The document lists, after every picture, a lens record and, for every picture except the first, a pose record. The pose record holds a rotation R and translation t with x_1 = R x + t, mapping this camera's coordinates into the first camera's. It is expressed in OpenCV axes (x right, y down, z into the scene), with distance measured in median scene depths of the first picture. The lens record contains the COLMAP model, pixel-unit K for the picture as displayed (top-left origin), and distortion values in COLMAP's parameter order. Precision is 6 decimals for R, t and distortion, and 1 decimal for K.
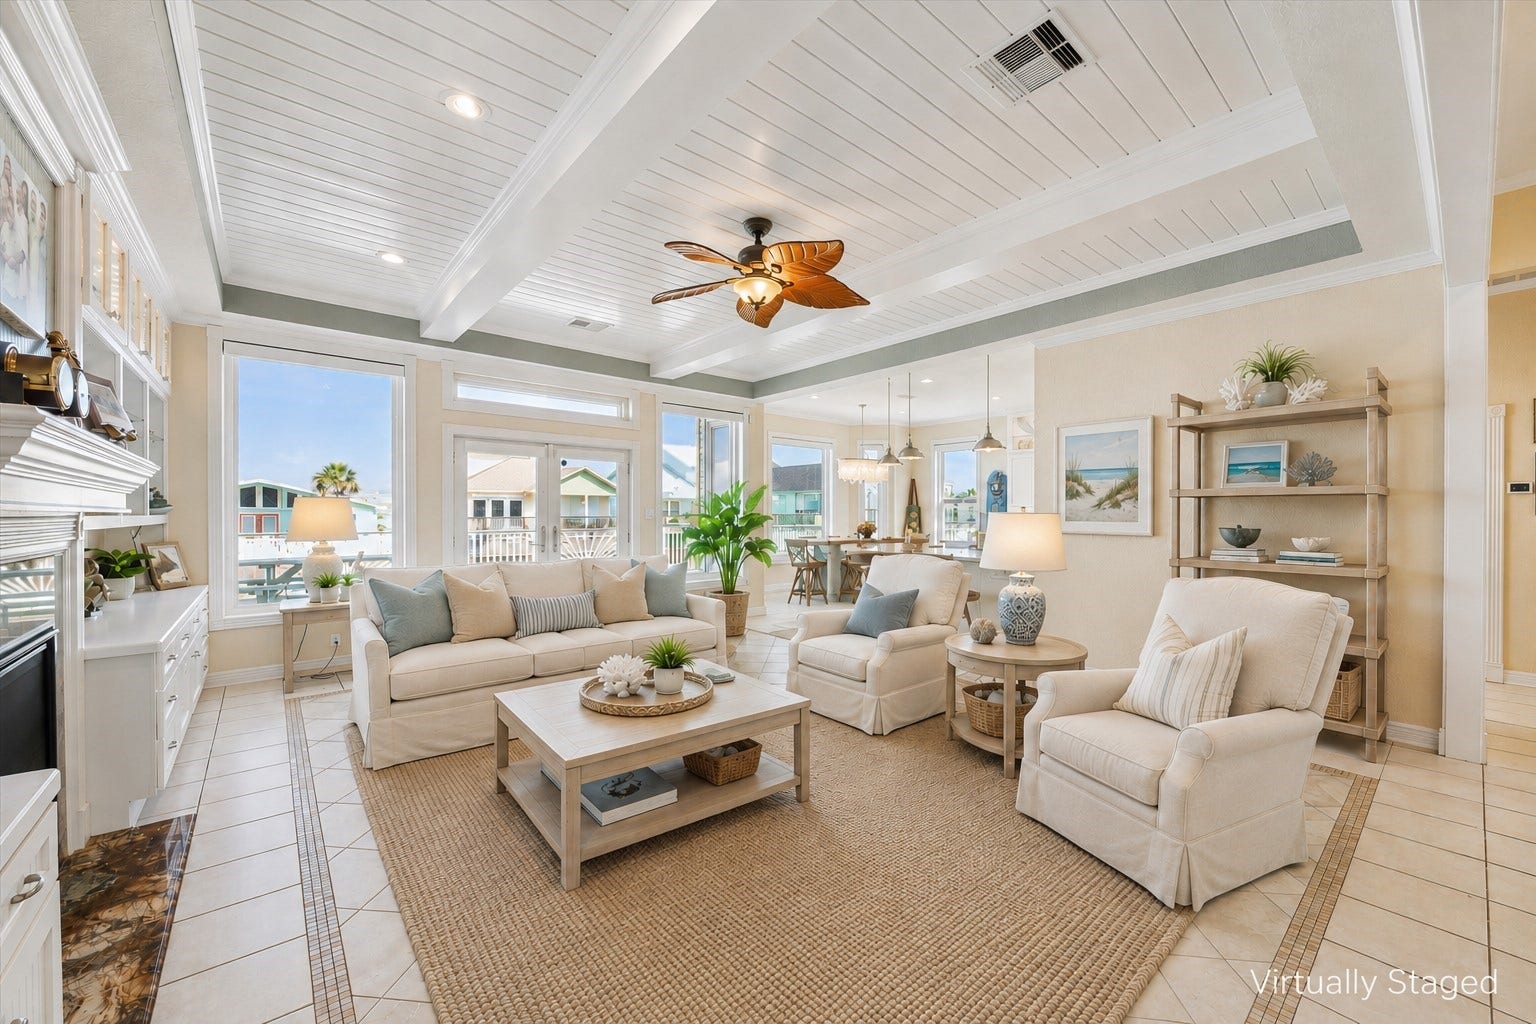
lens RADIAL K [[598.3, 0, 776.2], [0, 598.3, 517.3], [0, 0, 1]] dist [-0.000163, -0.000067]
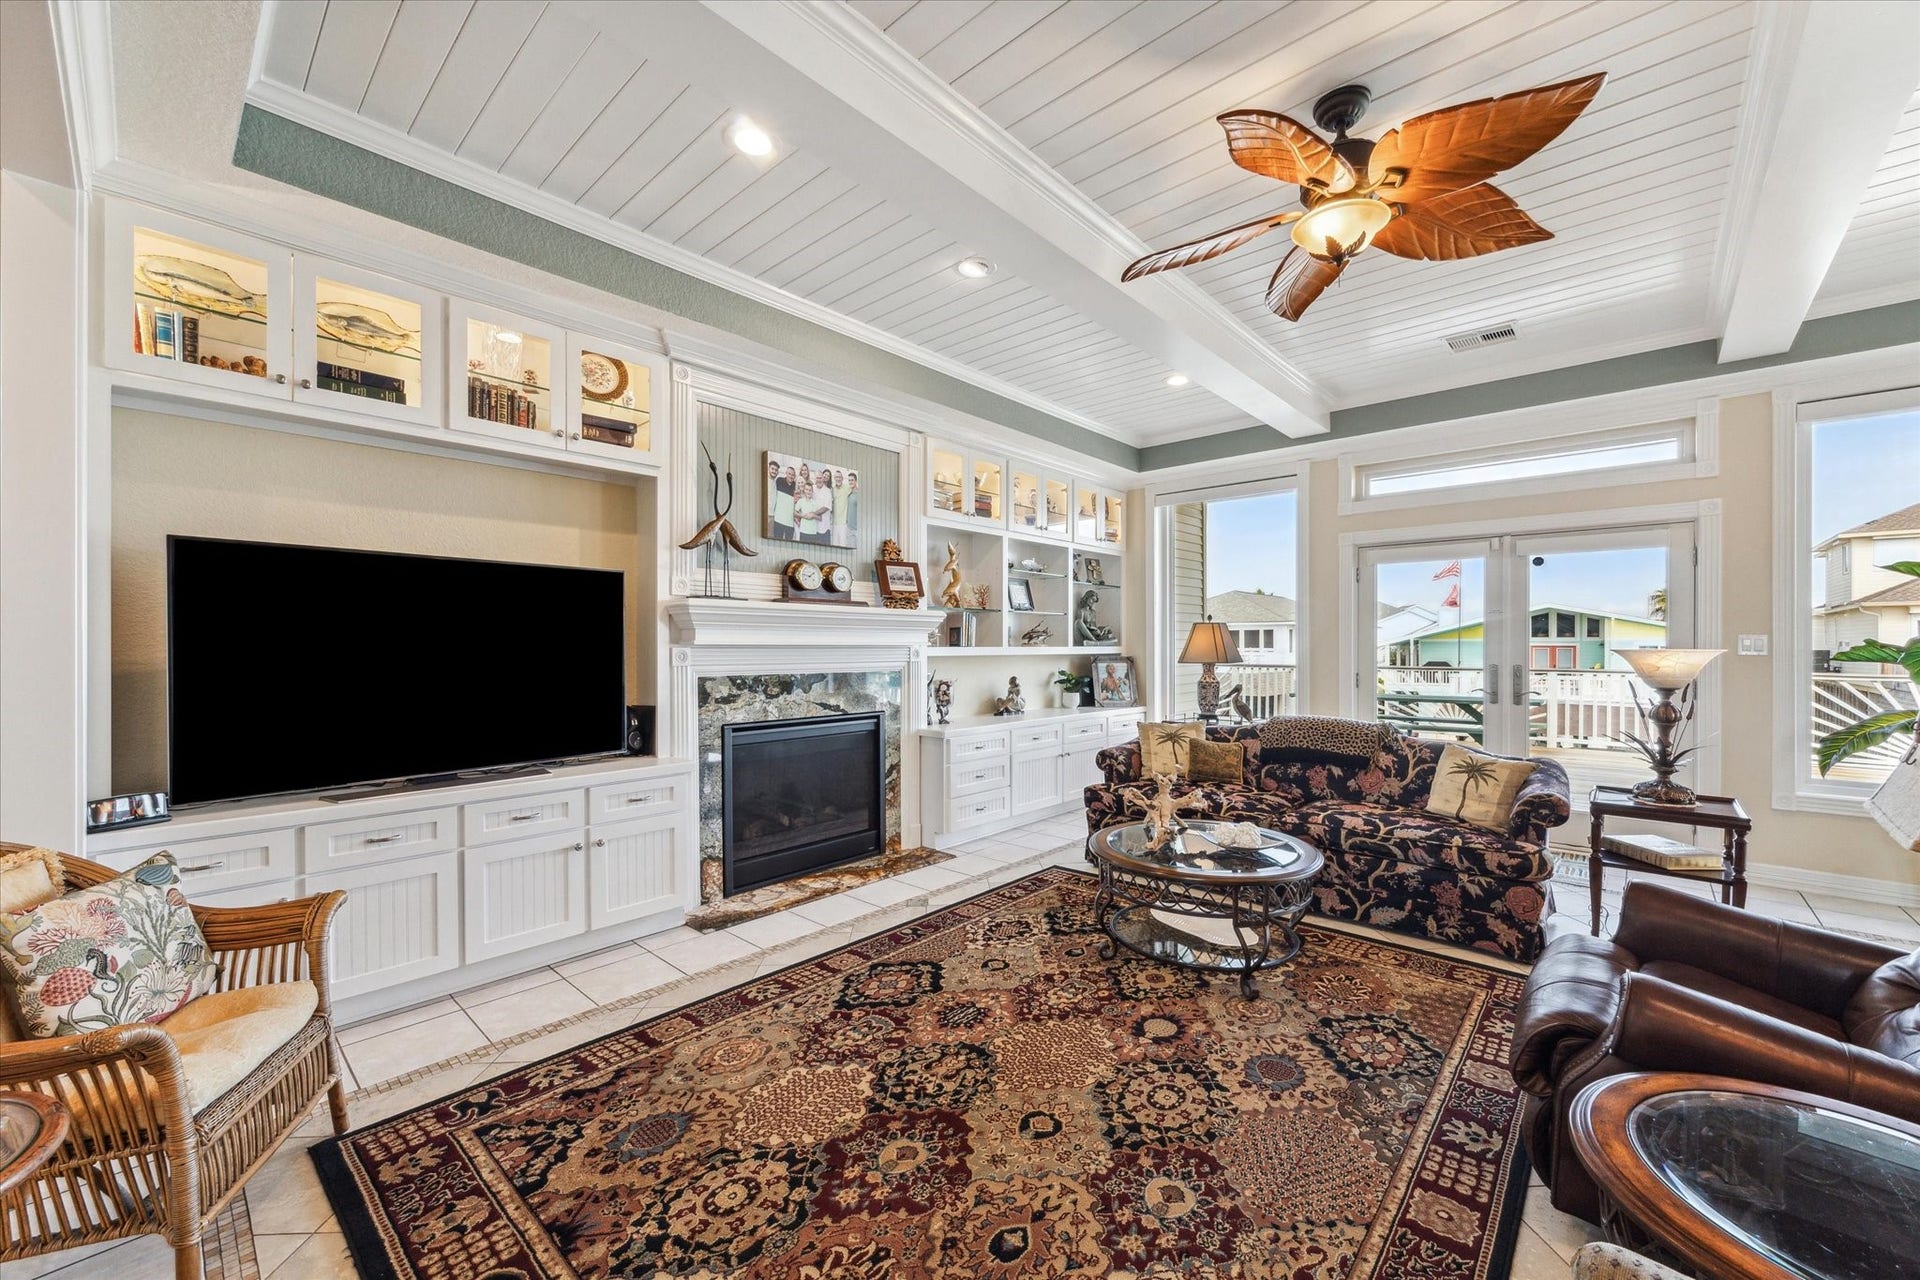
lens RADIAL K [[747.9, 0, 970.3], [0, 747.9, 646.6], [0, 0, 1]] dist [-0.000163, -0.000067]
pose [[0.127922, -0.000533, -0.991784, 0.337180], [-0.003346, 0.999994, -0.000969, -0.000883], [0.991779, 0.003442, 0.127920, 0.332243]]
